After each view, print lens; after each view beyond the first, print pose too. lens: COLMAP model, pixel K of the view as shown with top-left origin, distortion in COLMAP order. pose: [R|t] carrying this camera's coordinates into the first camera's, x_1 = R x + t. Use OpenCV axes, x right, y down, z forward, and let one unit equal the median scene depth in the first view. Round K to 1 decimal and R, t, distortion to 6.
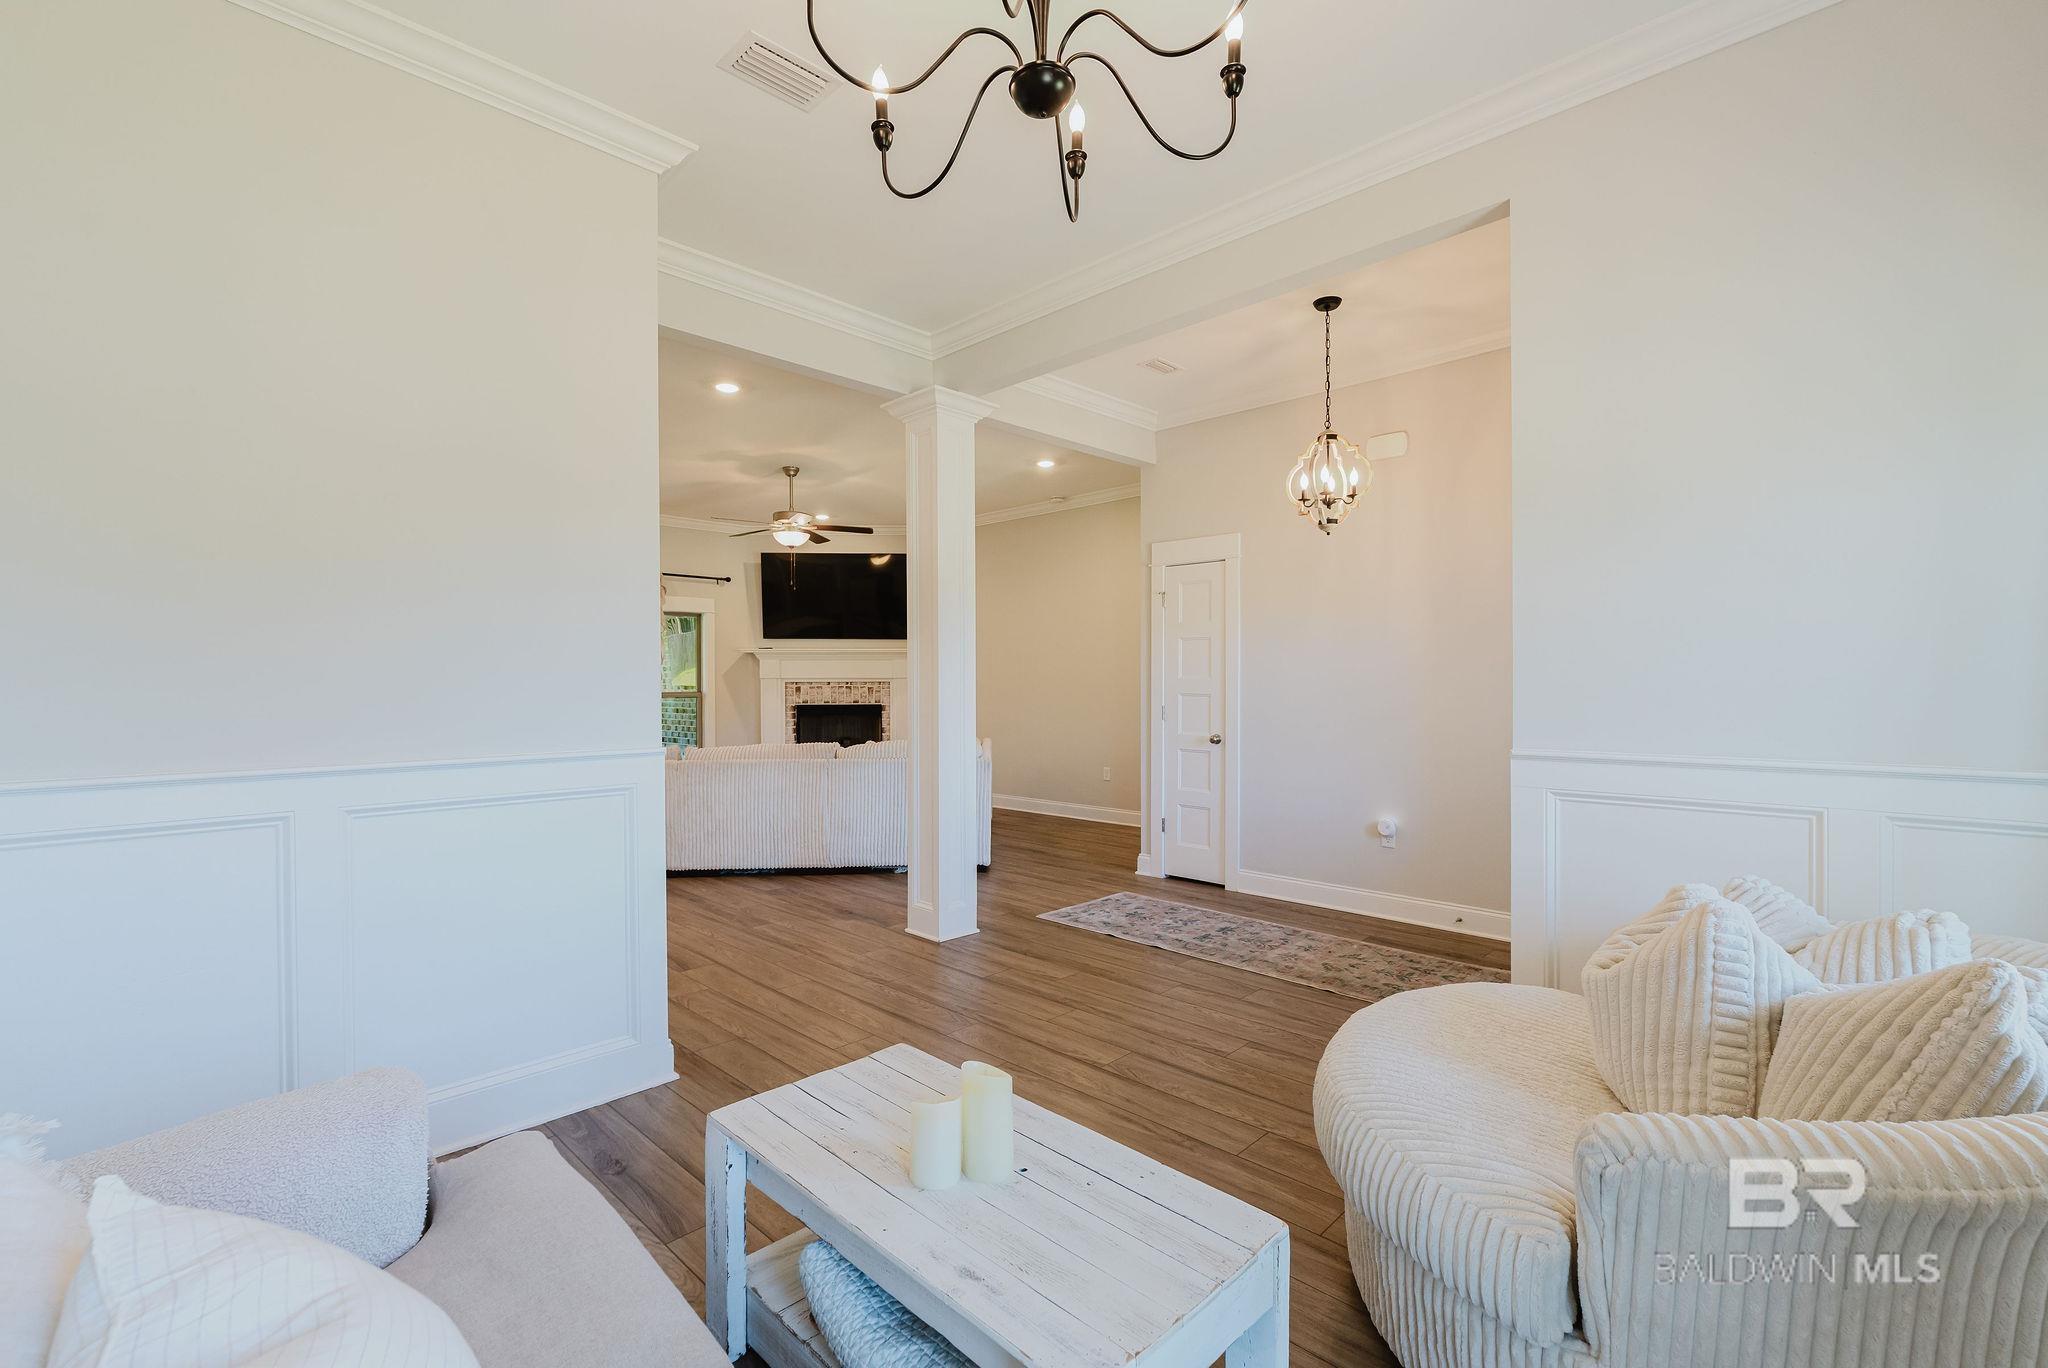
lens RADIAL K [[901.5, 0, 1028.8], [0, 901.5, 681.7], [0, 0, 1]] dist [-0.006499, 0.001136]
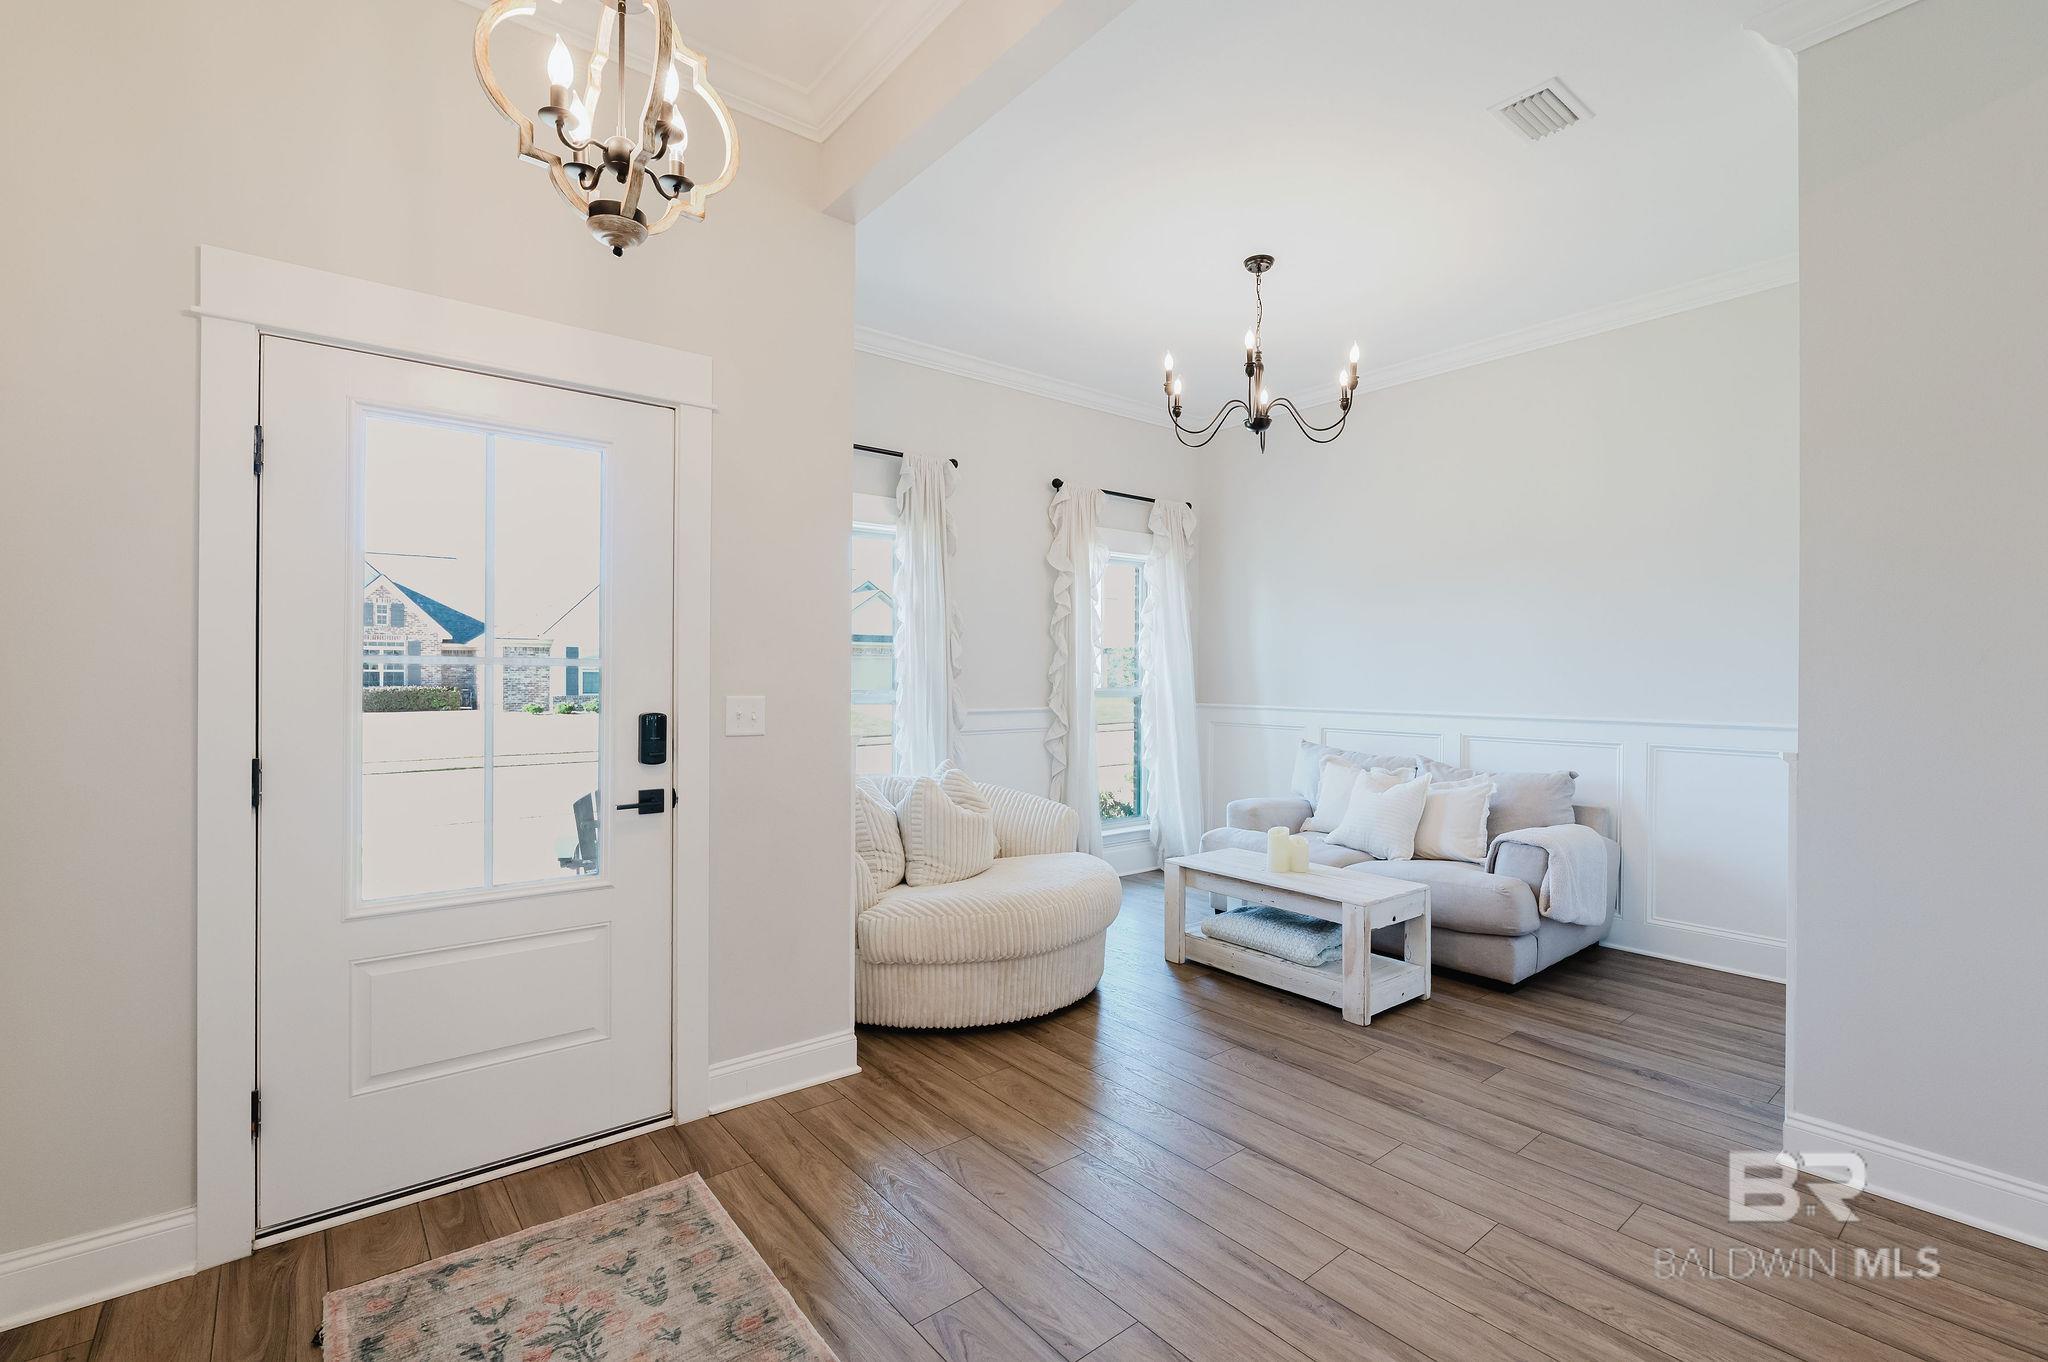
lens RADIAL K [[901.5, 0, 1020.1], [0, 901.5, 678.2], [0, 0, 1]] dist [-0.006499, 0.001136]
pose [[-0.992804, 0.000293, 0.119752, 0.078123], [0.000877, 0.999988, 0.004824, 0.000778], [-0.119749, 0.004894, -0.992792, 0.774425]]
